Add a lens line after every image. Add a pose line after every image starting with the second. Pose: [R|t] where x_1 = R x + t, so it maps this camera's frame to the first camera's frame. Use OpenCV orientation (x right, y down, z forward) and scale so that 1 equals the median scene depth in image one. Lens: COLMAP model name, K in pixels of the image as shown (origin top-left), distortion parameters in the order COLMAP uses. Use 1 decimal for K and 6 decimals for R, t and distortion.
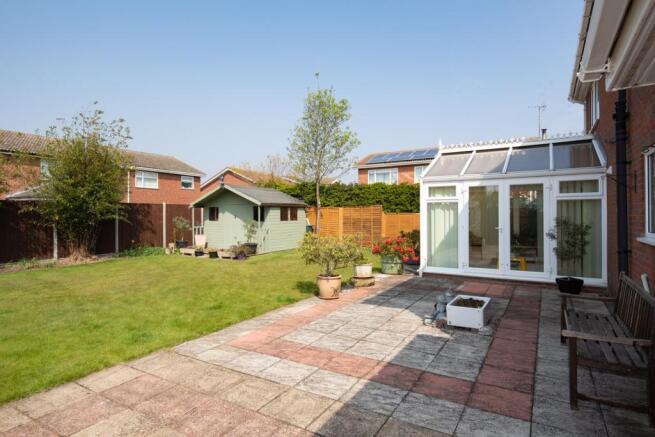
lens RADIAL K [[358.3, 0, 329.5], [0, 358.3, 218.6], [0, 0, 1]] dist [0.045833, -0.015729]
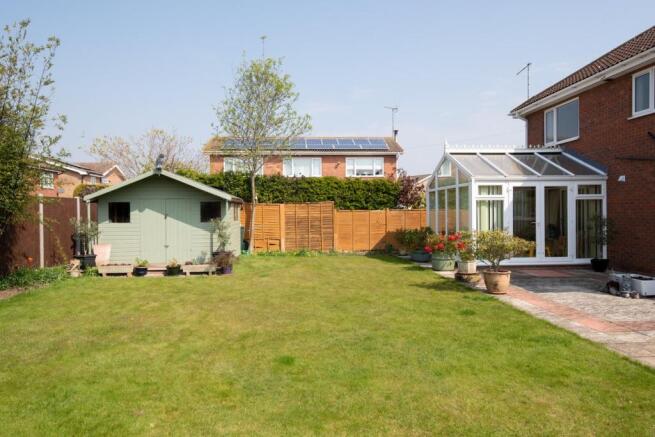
lens RADIAL K [[446.0, 0, 331.5], [0, 446.0, 213.4], [0, 0, 1]] dist [0.043774, 0.002412]
pose [[0.813415, -0.005433, 0.581658, -0.527553], [0.011452, 0.999912, -0.006675, -0.001291], [-0.581571, 0.012091, 0.813406, 0.113564]]
